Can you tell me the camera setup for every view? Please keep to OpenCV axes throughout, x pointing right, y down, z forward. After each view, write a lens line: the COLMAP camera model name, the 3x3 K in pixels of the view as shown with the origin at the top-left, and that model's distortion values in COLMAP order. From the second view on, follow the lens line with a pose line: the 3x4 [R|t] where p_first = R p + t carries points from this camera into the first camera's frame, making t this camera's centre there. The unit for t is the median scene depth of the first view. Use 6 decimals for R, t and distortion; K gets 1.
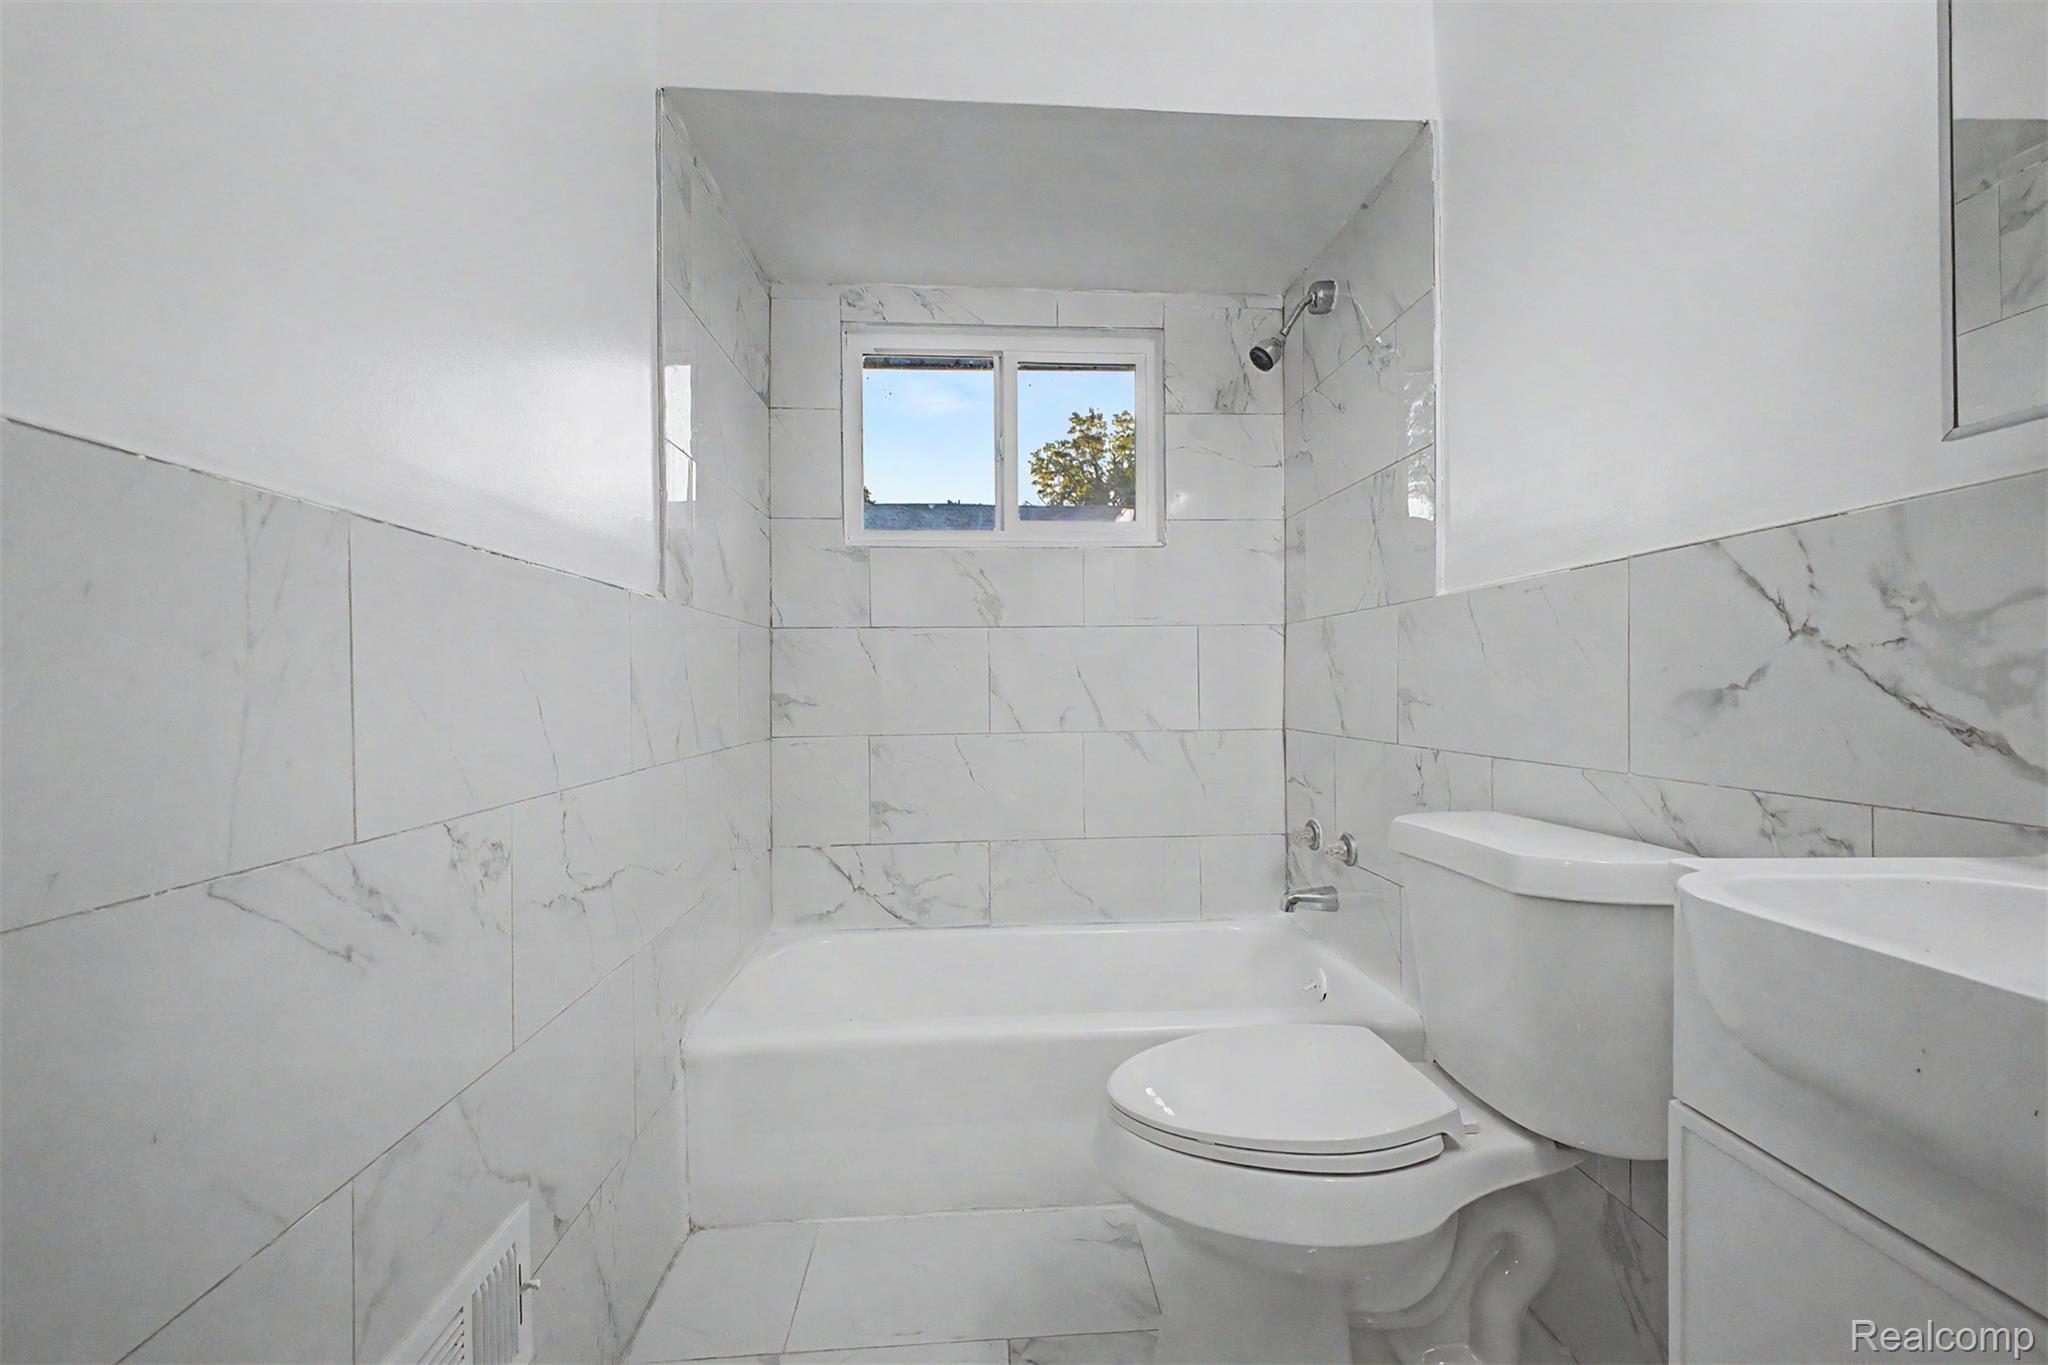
lens RADIAL K [[788.0, 0, 1023.3], [0, 788.0, 698.7], [0, 0, 1]] dist [0.000232, -0.012416]
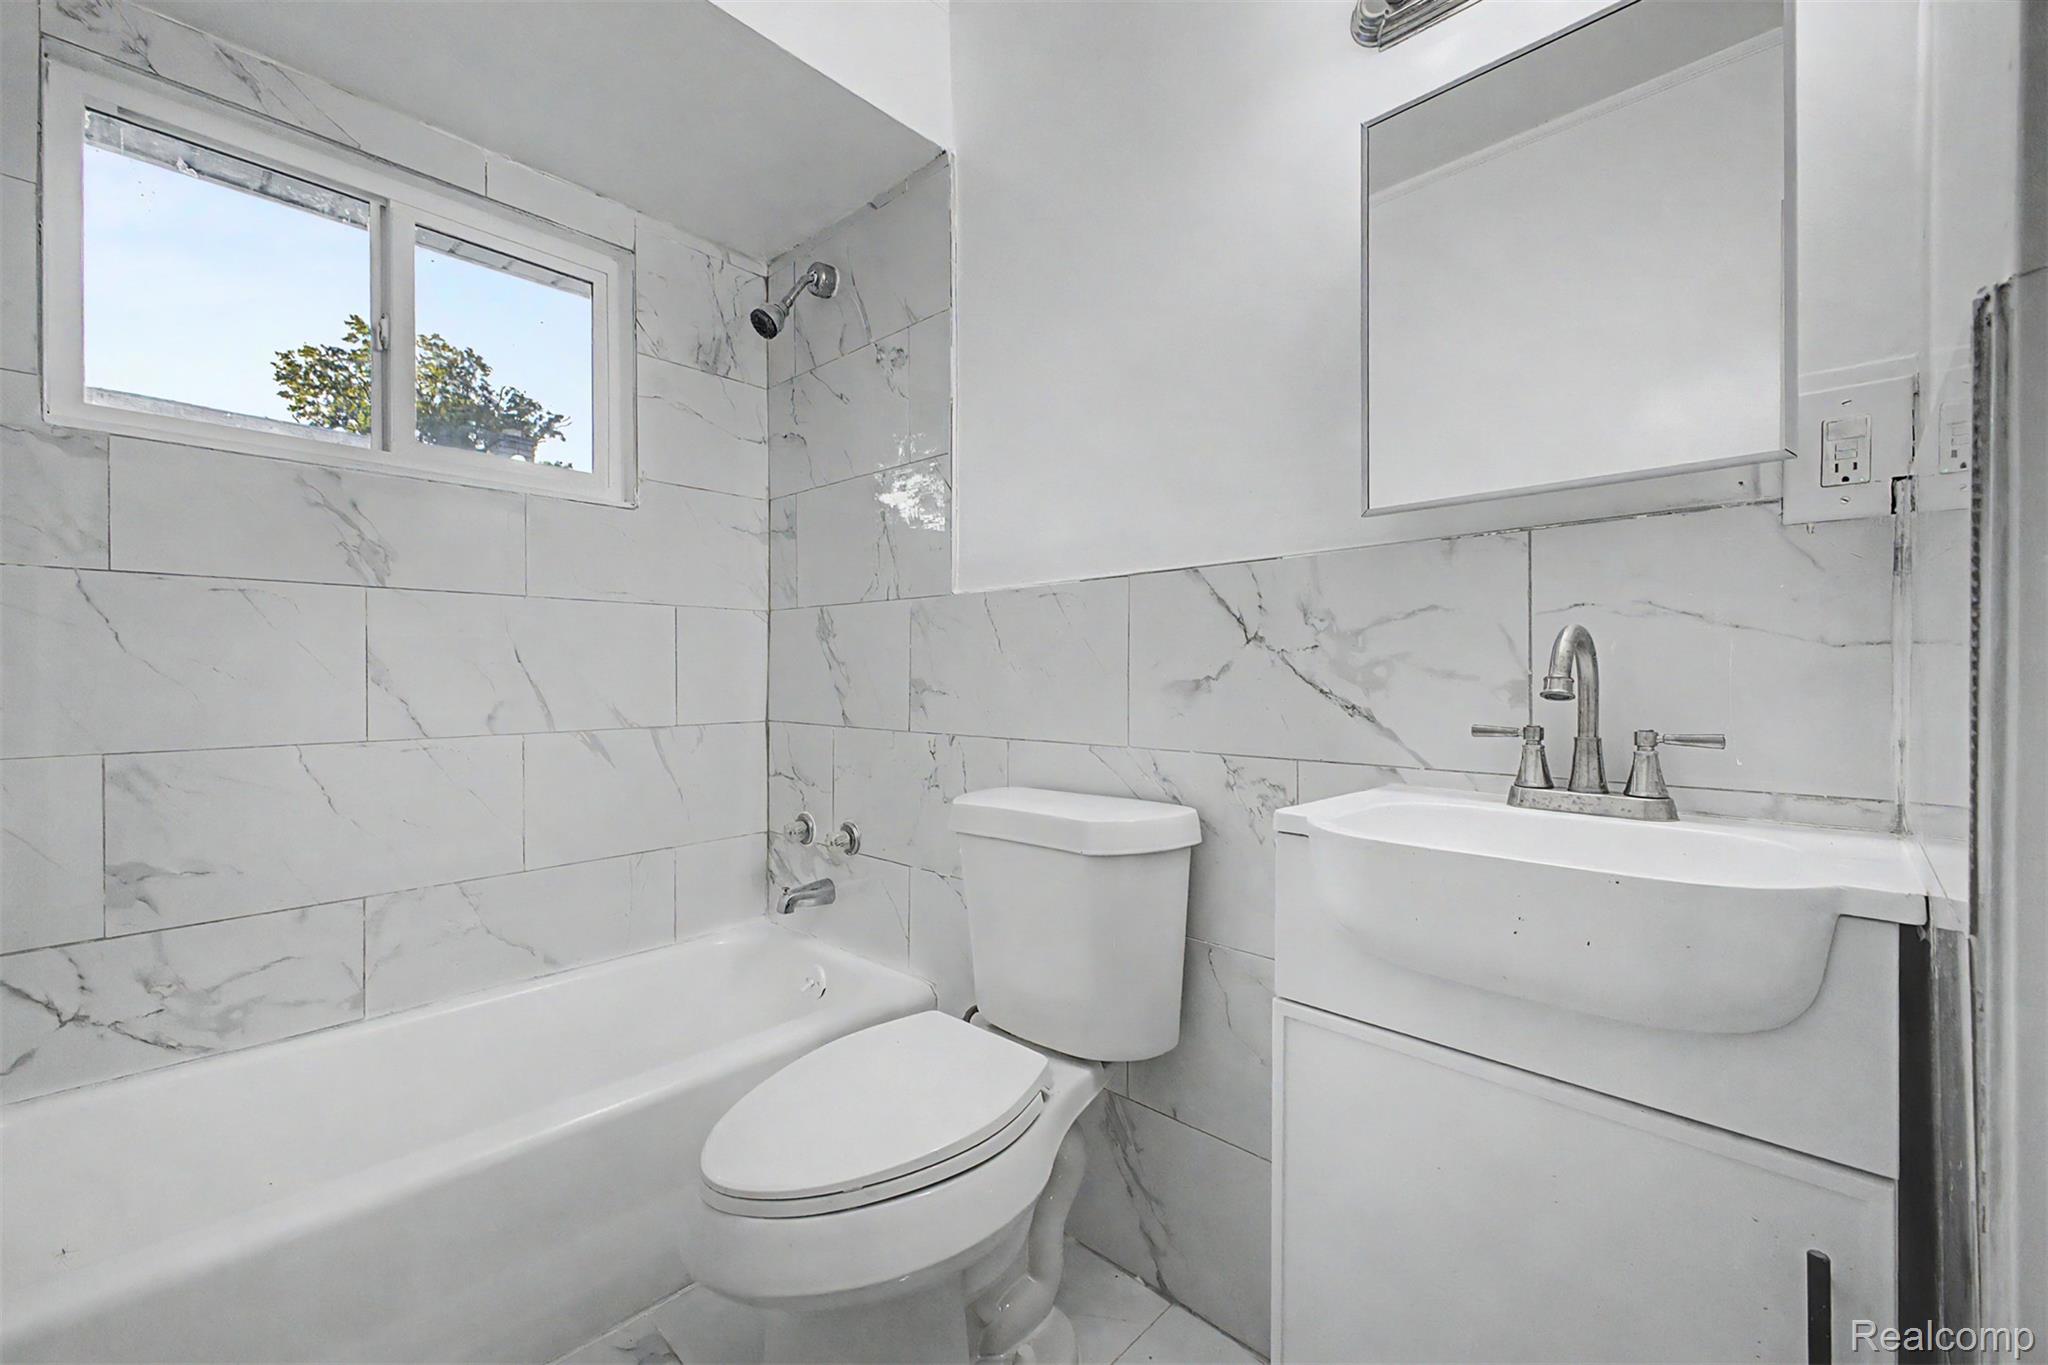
lens RADIAL K [[797.1, 0, 1024.0], [0, 797.1, 682.5], [0, 0, 1]] dist [0.010265, -0.005988]
pose [[0.724197, 0.001999, 0.689590, -0.124153], [0.004214, 0.999964, -0.007325, 0.000590], [-0.689580, 0.008210, 0.724163, 0.104863]]
